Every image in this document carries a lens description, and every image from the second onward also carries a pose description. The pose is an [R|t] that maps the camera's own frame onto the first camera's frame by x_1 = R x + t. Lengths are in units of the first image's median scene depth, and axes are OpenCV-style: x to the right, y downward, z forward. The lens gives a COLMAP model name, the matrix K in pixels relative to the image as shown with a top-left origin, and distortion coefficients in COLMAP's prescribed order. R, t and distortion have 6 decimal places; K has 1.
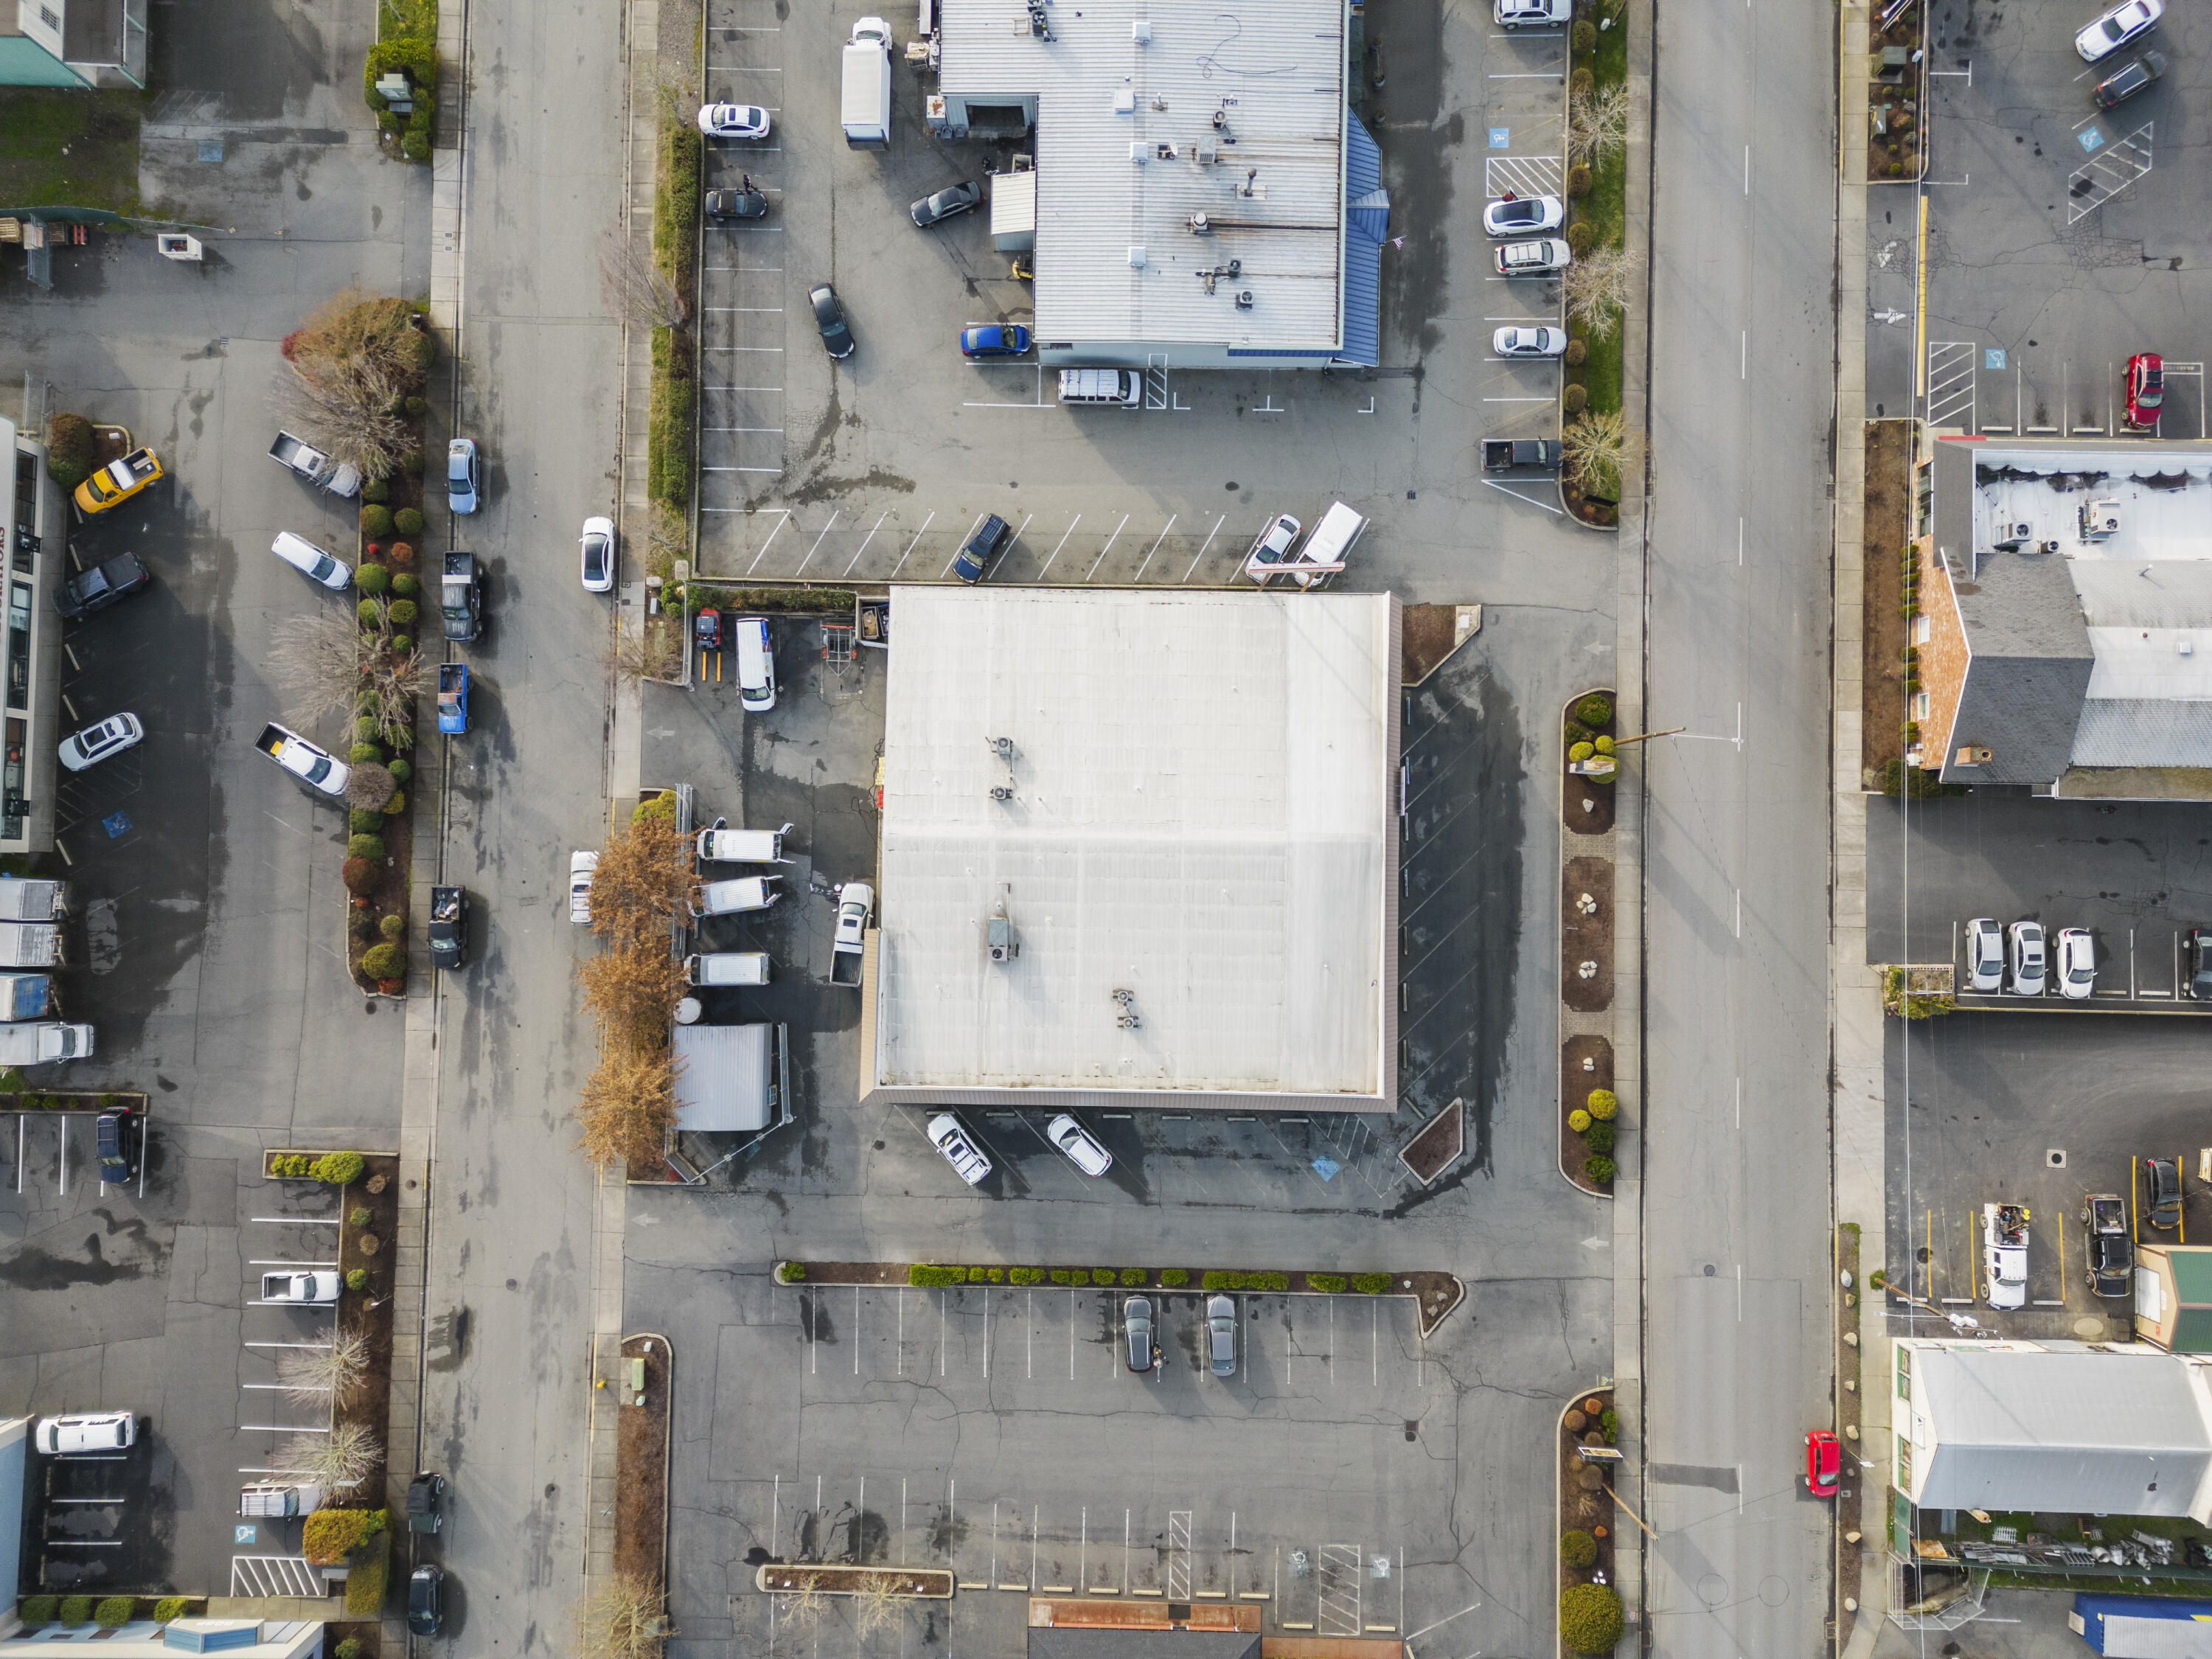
lens RADIAL K [[1541.2, 0, 1107.5], [0, 1541.2, 828.8], [0, 0, 1]] dist [0.068896, -0.059571]
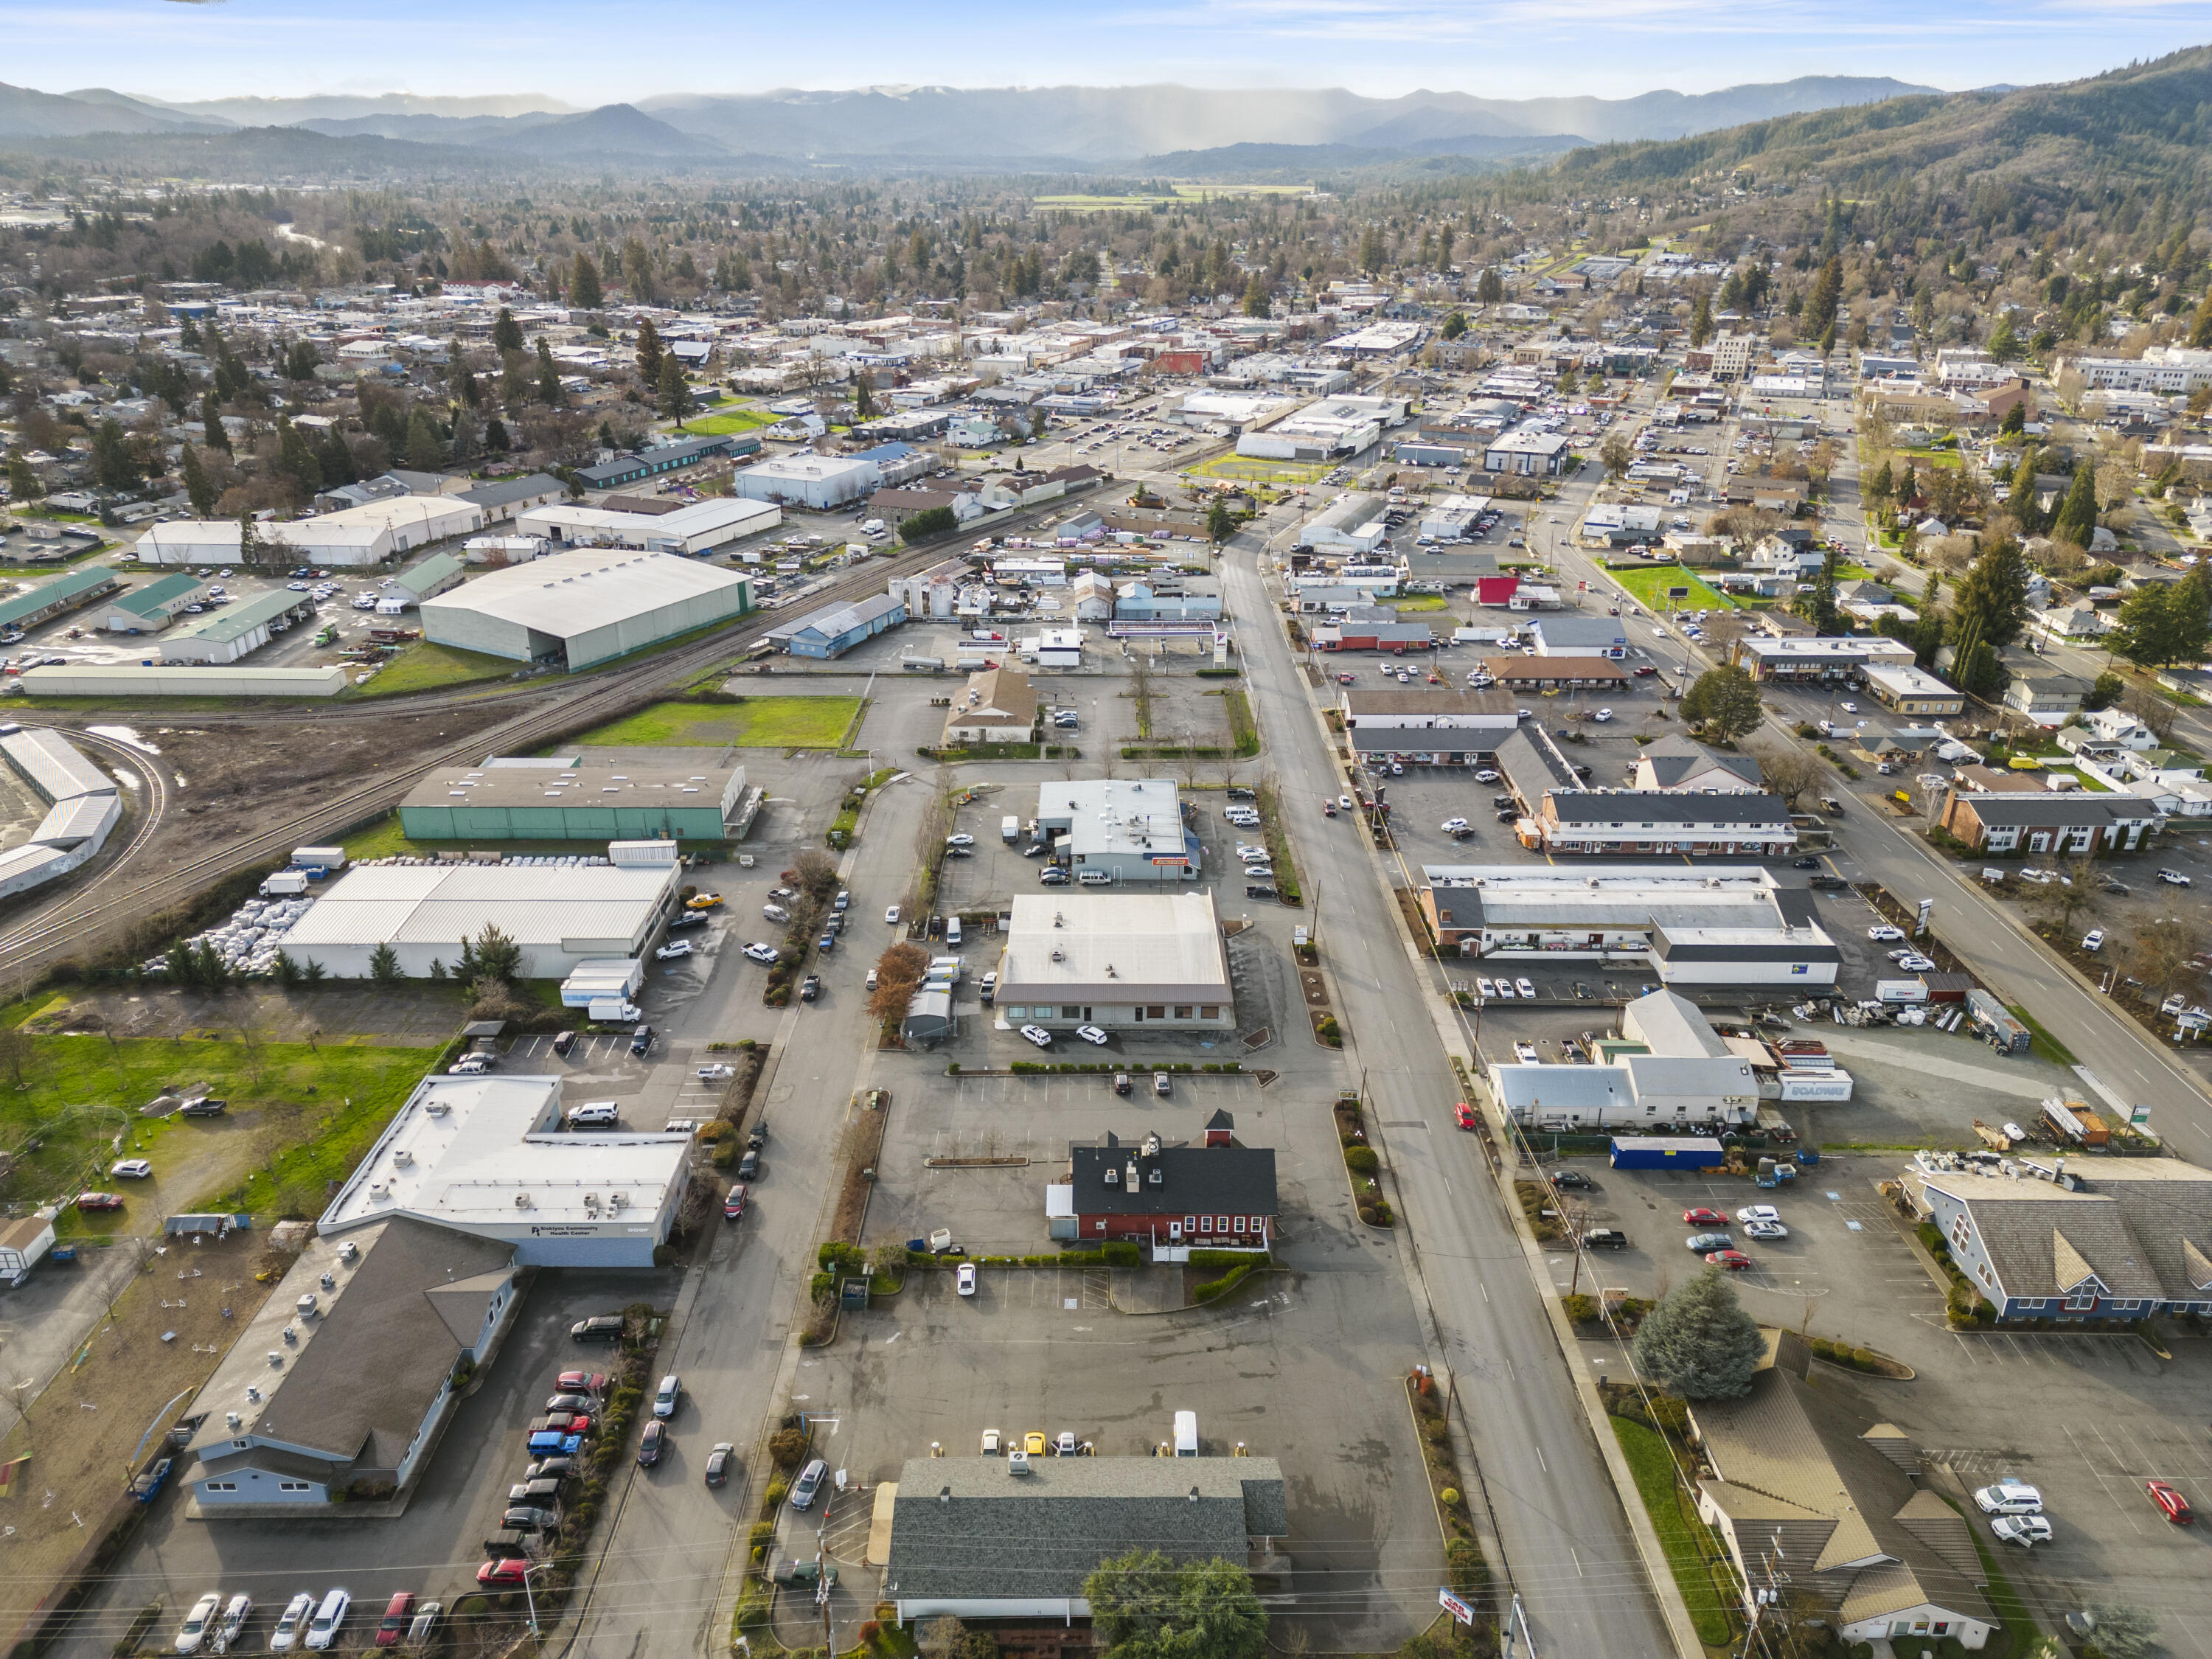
lens RADIAL K [[1541.2, 0, 1107.5], [0, 1541.2, 828.8], [0, 0, 1]] dist [0.068896, -0.059571]
pose [[0.999680, -0.002713, 0.025168, -0.048639], [0.023894, 0.429484, -0.902758, 1.999440], [-0.008360, 0.903070, 0.429411, -0.175134]]
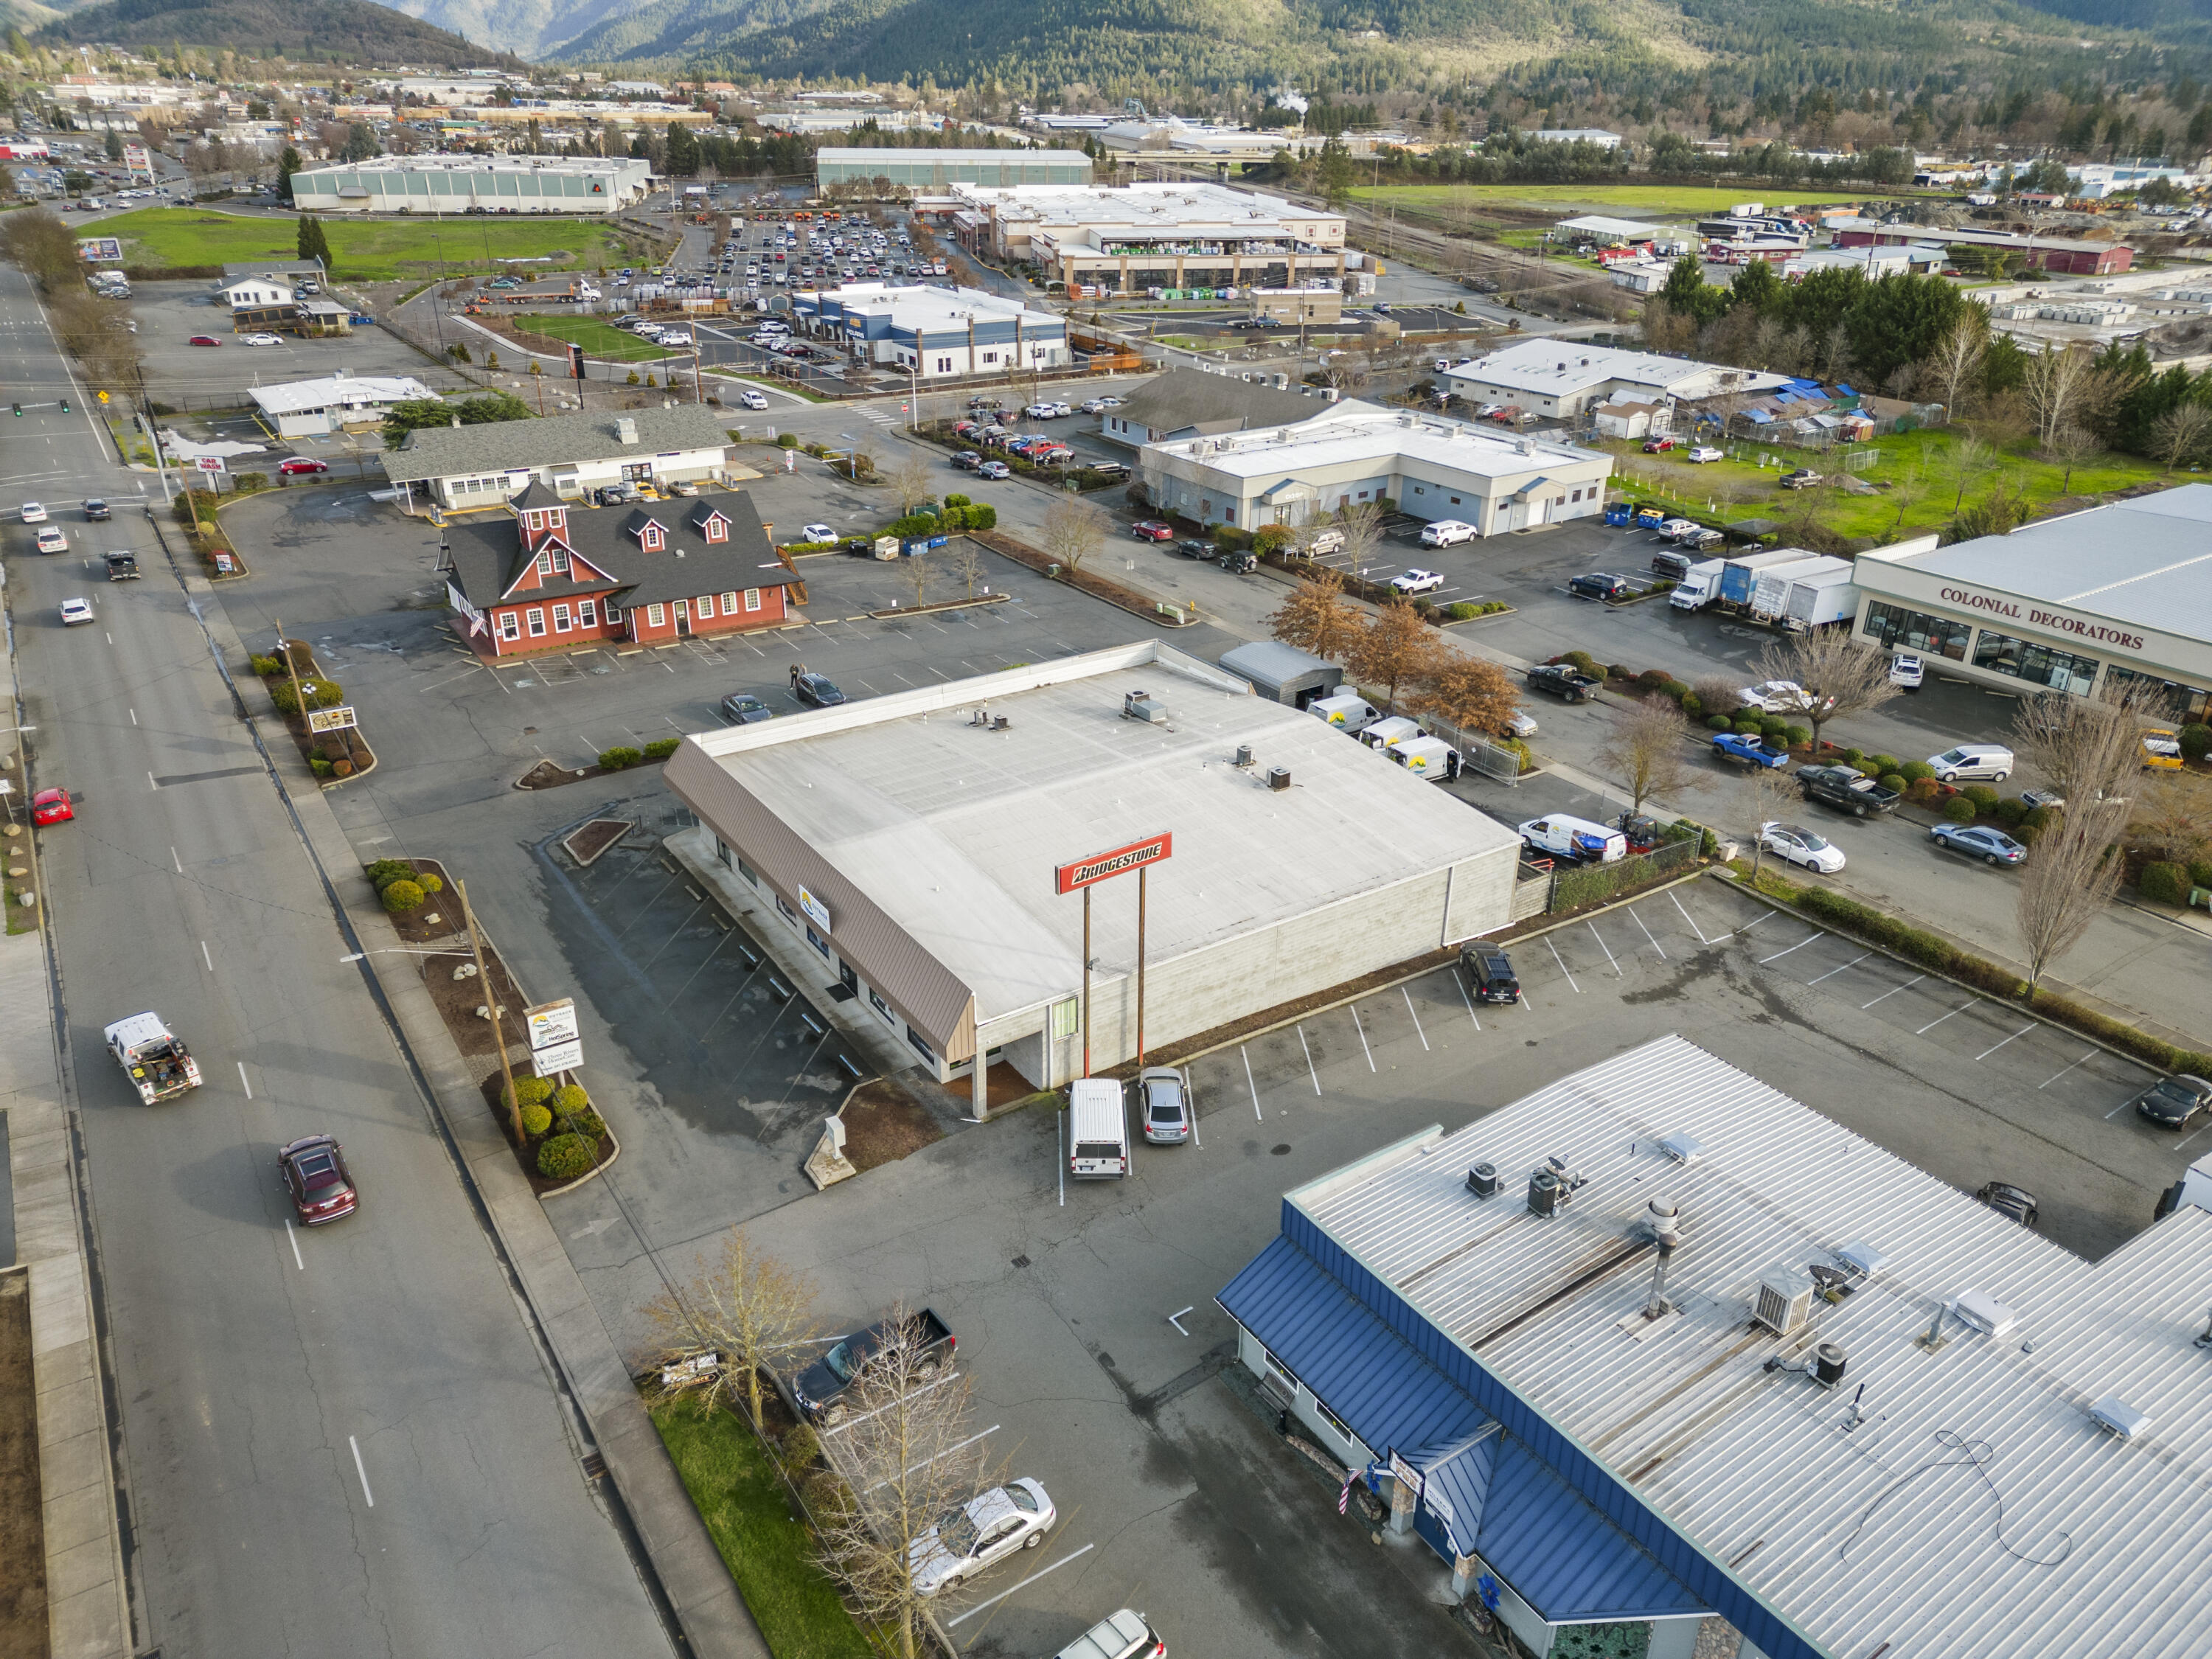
lens RADIAL K [[1541.2, 0, 1107.5], [0, 1541.2, 828.8], [0, 0, 1]] dist [0.068896, -0.059571]
pose [[-0.819895, 0.243093, -0.518342, 0.423903], [-0.572356, -0.326773, 0.752082, -0.603547], [0.013445, 0.913305, 0.407055, 0.648110]]
